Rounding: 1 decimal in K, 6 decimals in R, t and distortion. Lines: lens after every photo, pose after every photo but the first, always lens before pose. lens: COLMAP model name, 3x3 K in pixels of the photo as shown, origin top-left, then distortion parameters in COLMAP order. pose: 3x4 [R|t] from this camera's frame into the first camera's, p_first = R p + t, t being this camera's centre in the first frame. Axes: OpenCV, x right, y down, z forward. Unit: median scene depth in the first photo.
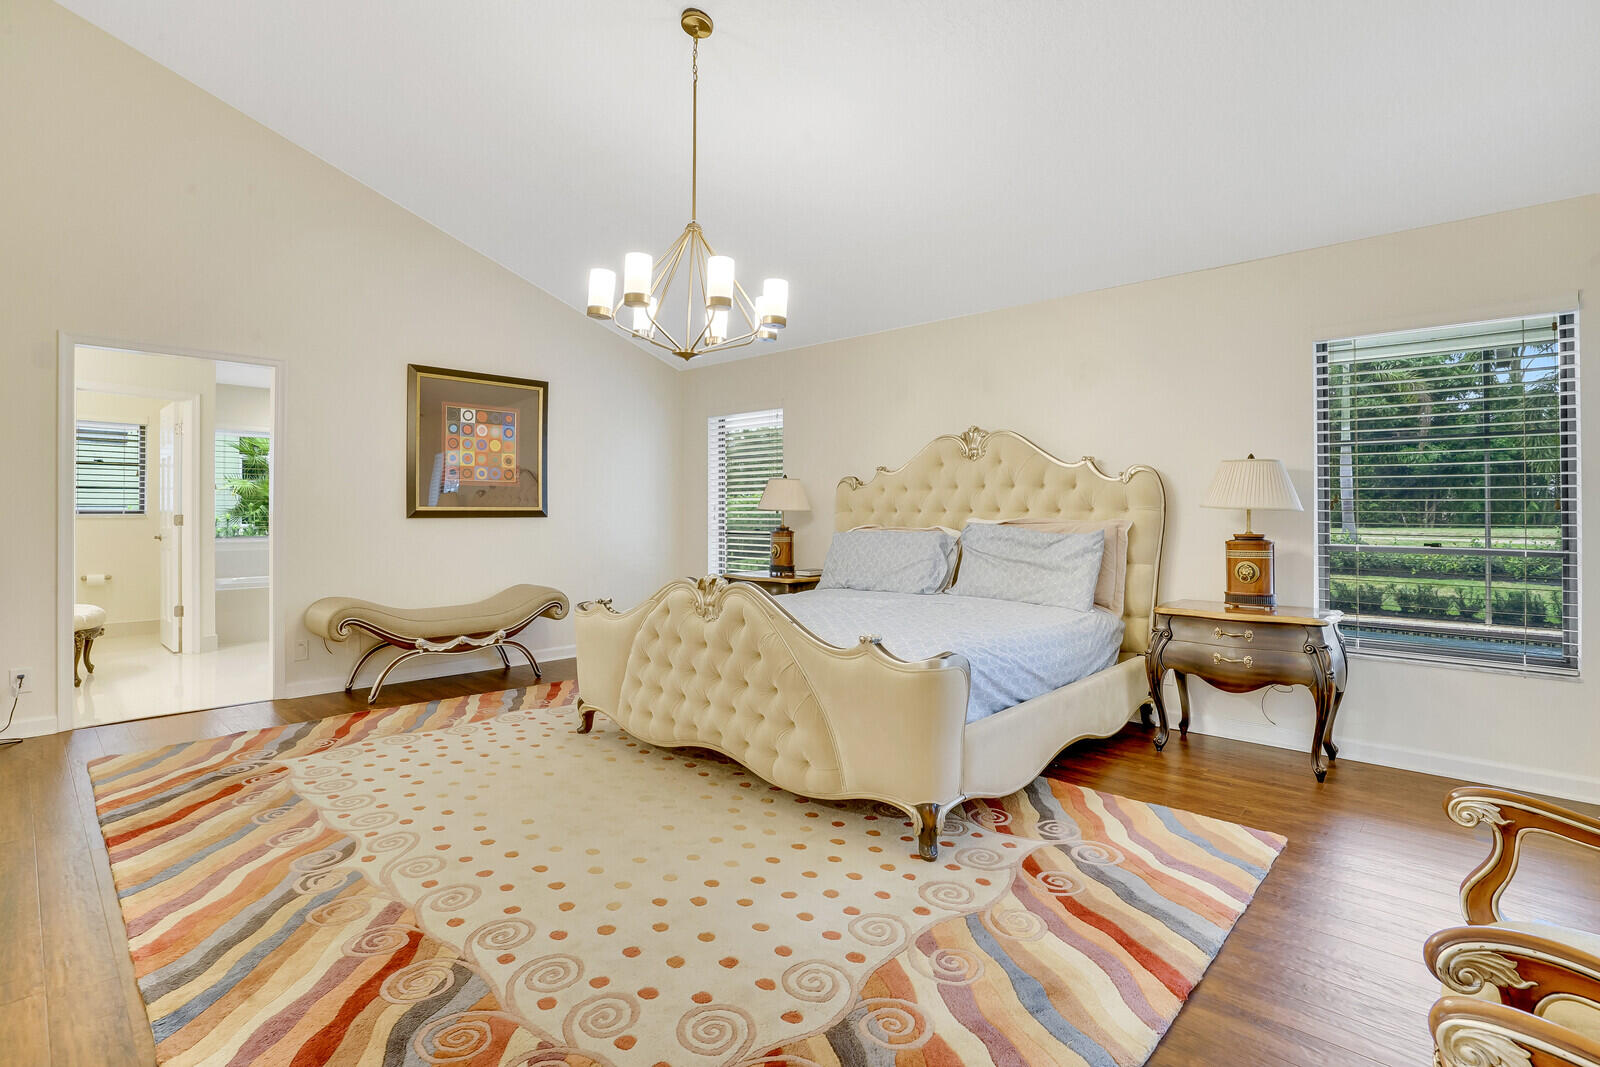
lens RADIAL K [[765.5, 0, 800.0], [0, 765.5, 533.5], [0, 0, 1]] dist [-0.046185, 0.000357]
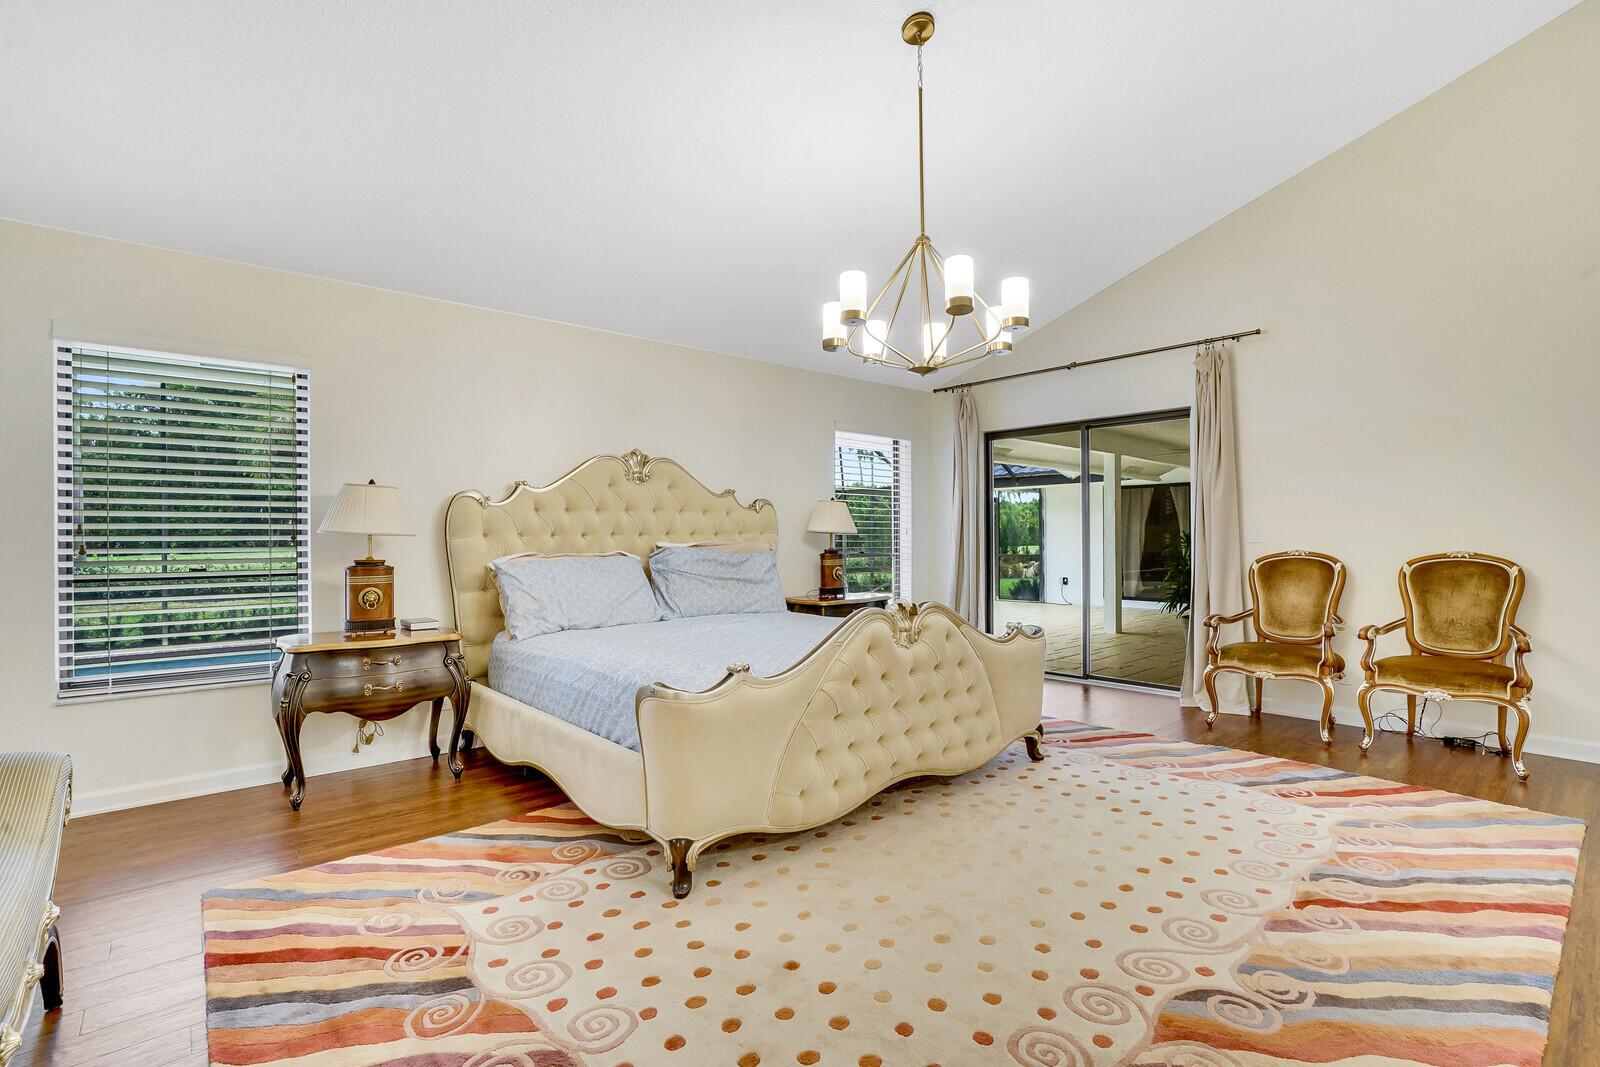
lens RADIAL K [[757.8, 0, 791.1], [0, 757.8, 533.7], [0, 0, 1]] dist [-0.028182, -0.000567]
pose [[0.087072, 0.004530, 0.996192, -1.183692], [0.032216, 0.999454, -0.007361, -0.027816], [-0.995681, 0.032735, 0.086878, 1.145096]]
